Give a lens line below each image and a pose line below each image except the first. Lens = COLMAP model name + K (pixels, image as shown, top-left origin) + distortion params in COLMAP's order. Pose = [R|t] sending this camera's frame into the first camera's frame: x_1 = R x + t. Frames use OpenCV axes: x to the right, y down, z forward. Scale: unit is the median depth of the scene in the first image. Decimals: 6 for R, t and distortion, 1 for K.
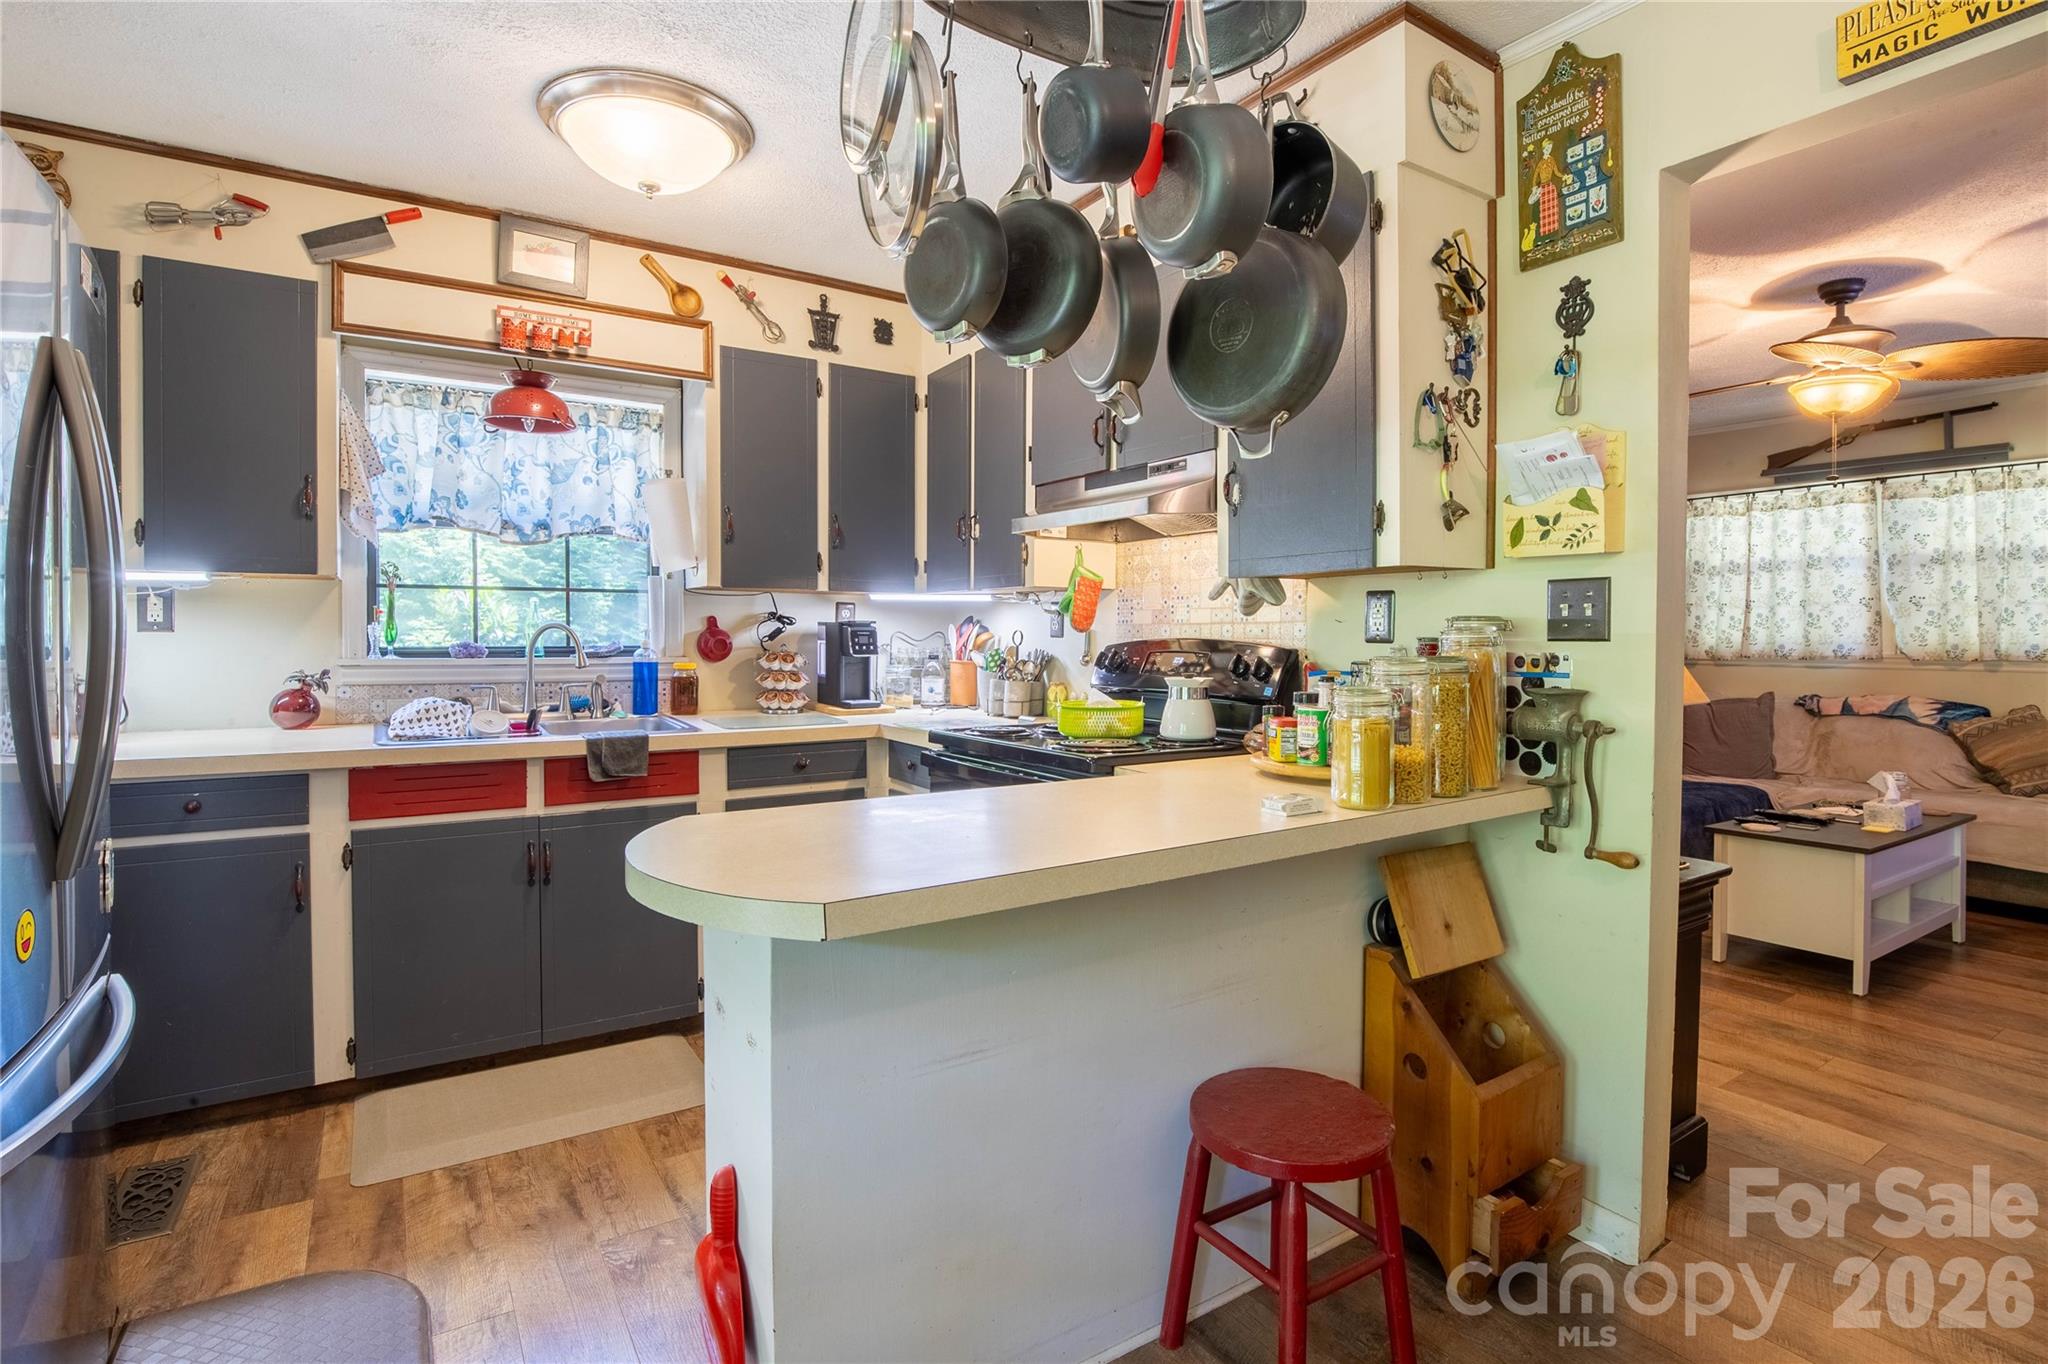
lens RADIAL K [[995.4, 0, 1017.8], [0, 995.4, 642.1], [0, 0, 1]] dist [-0.021093, 0.001043]
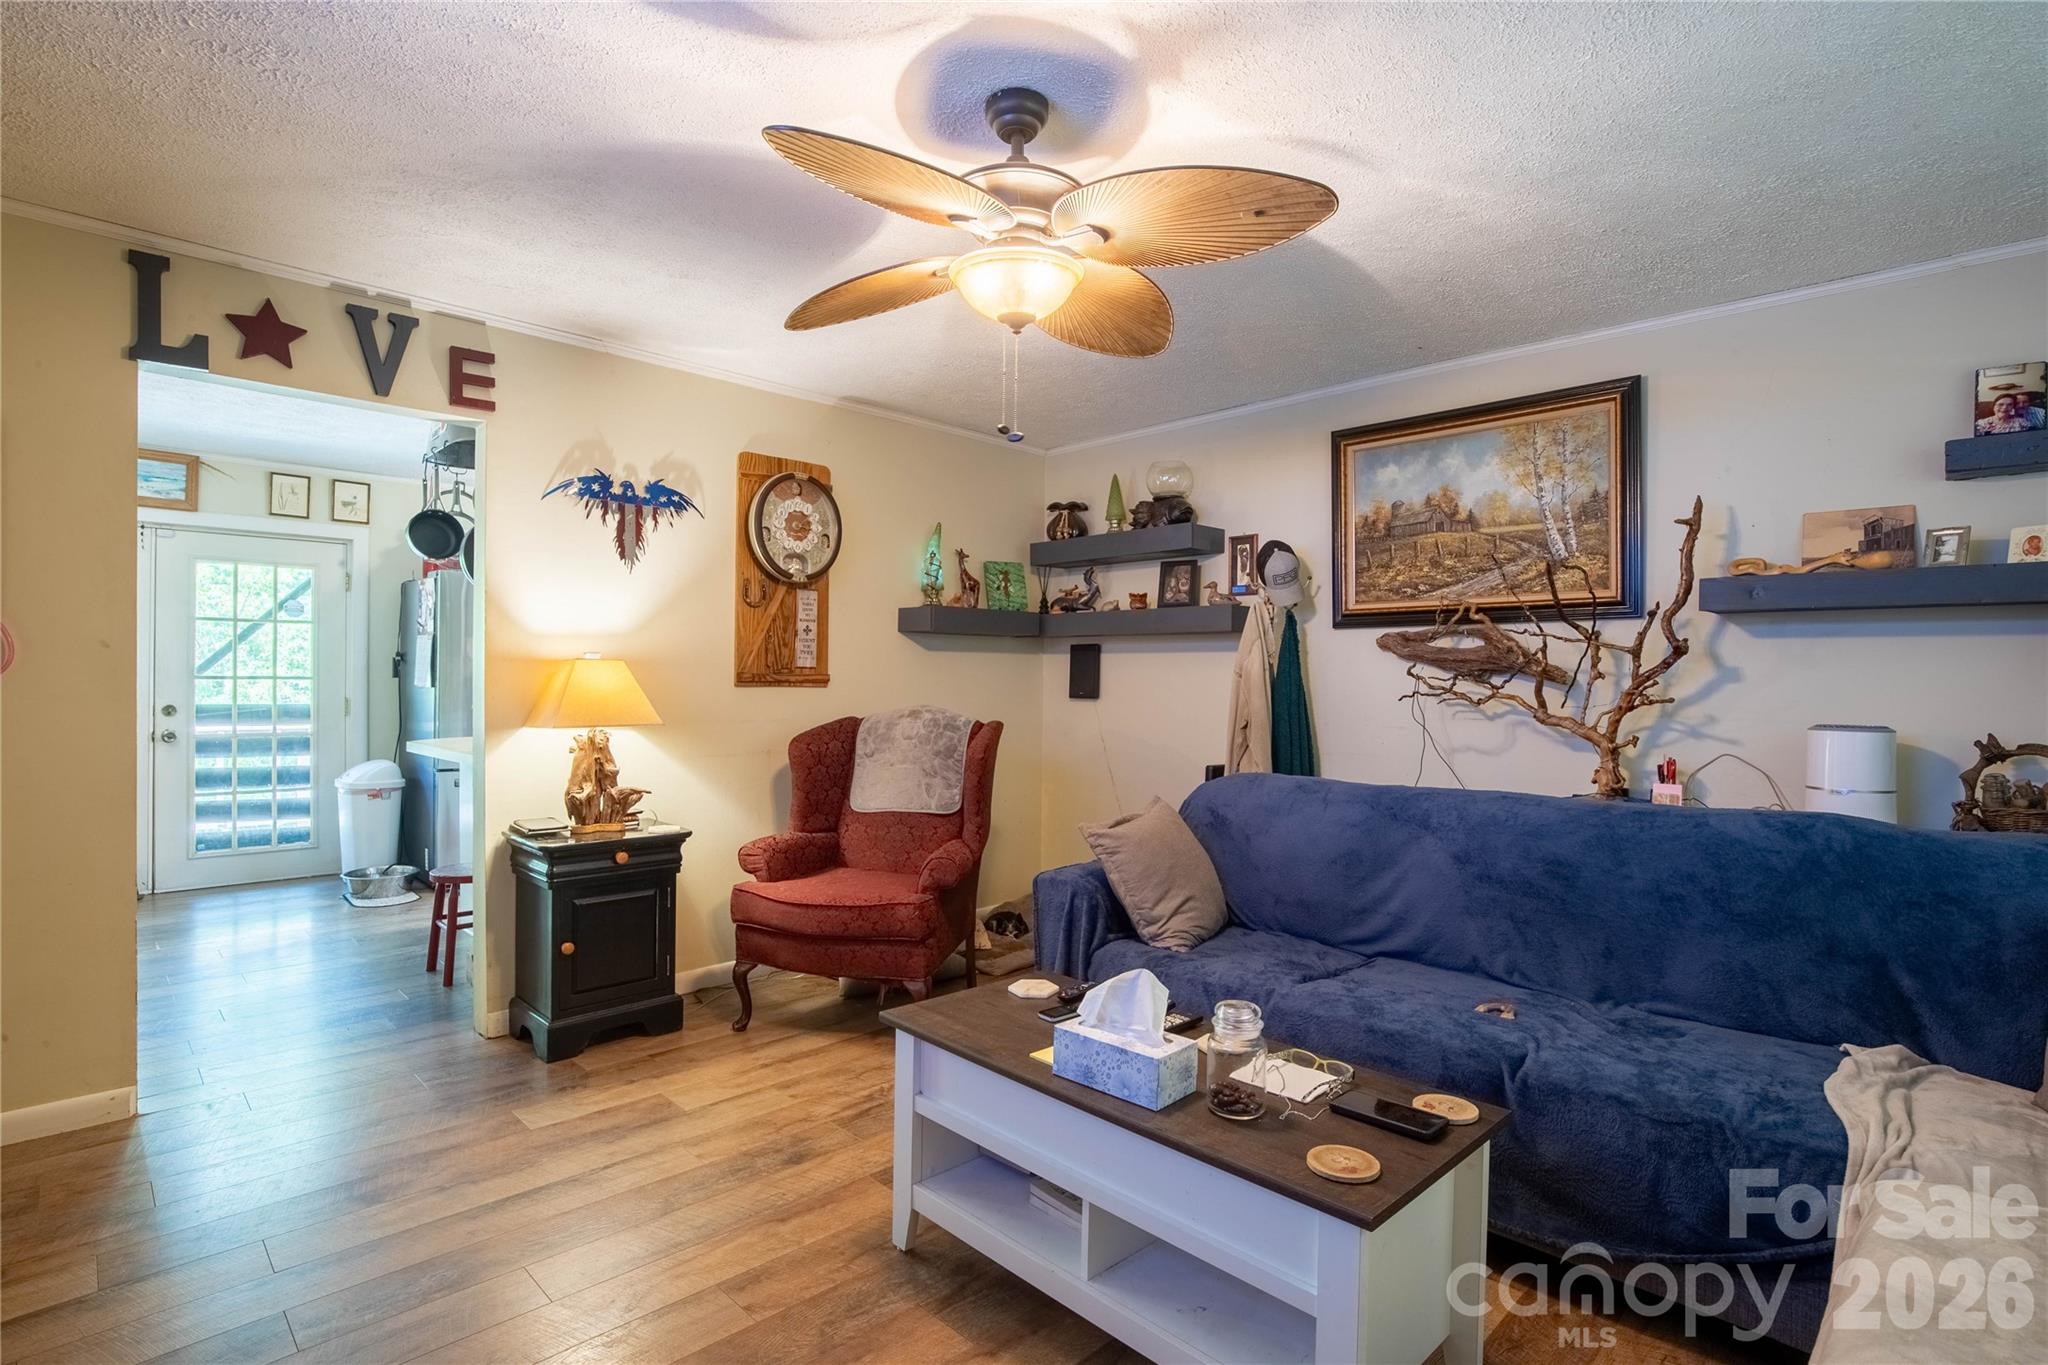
lens RADIAL K [[989.8, 0, 1025.8], [0, 989.8, 670.1], [0, 0, 1]] dist [-0.025424, 0.000674]
pose [[0.201817, -0.009946, -0.979373, 1.000596], [-0.019554, 0.999708, -0.014182, -0.006069], [0.979228, 0.022013, 0.201563, 0.622454]]
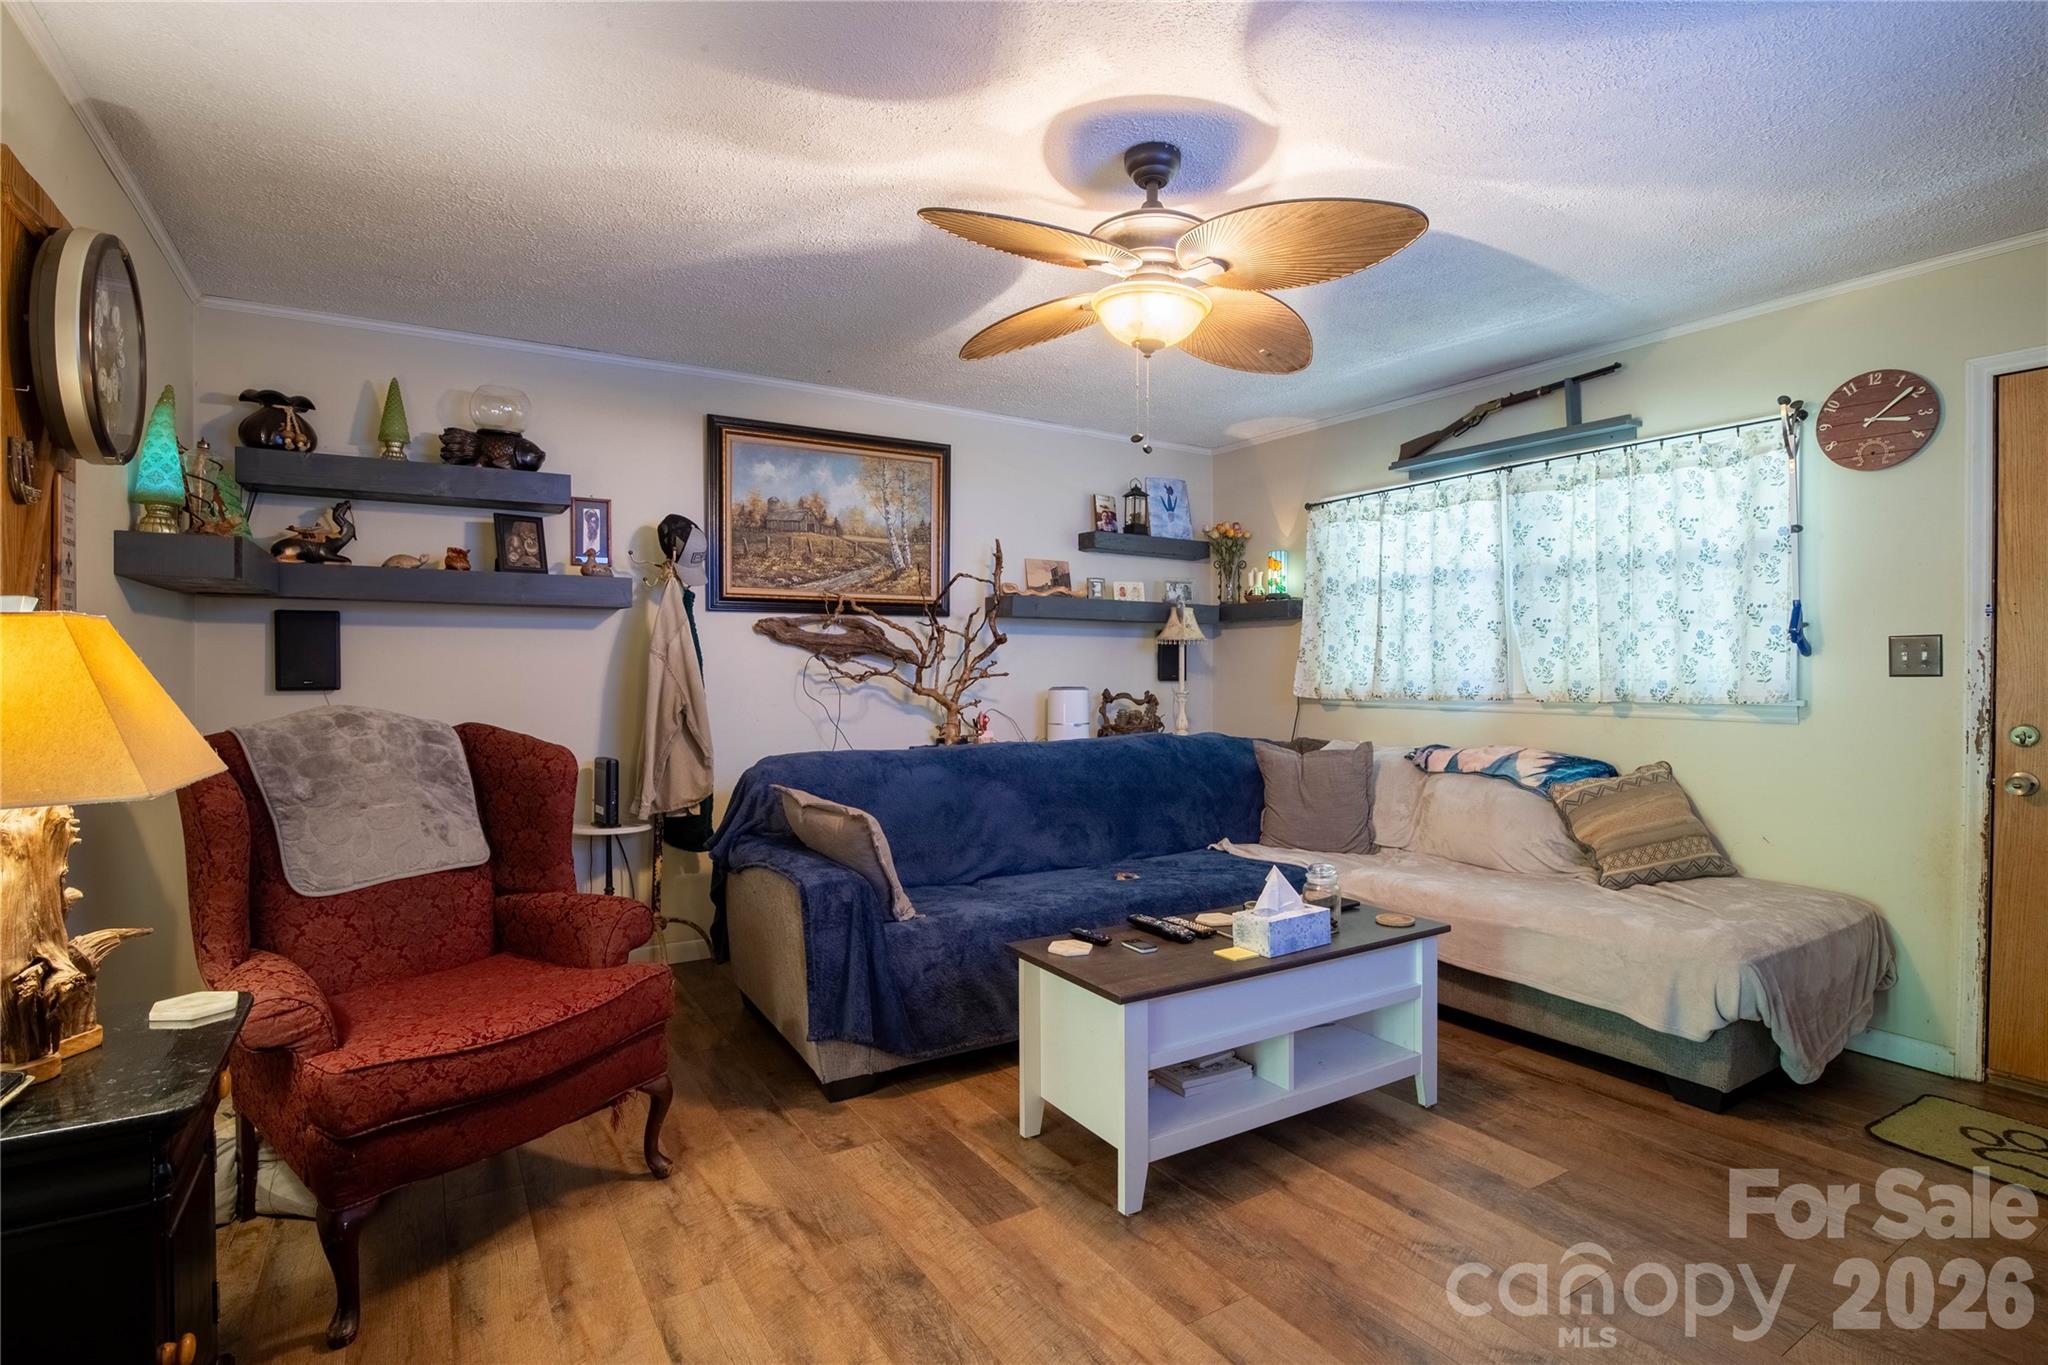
lens RADIAL K [[989.8, 0, 1025.8], [0, 989.8, 670.1], [0, 0, 1]] dist [-0.025424, 0.000674]
pose [[0.999756, -0.001071, -0.022064, 0.534564], [0.000919, 0.999976, -0.006879, -0.001409], [0.022071, 0.006857, 0.999733, 0.218942]]
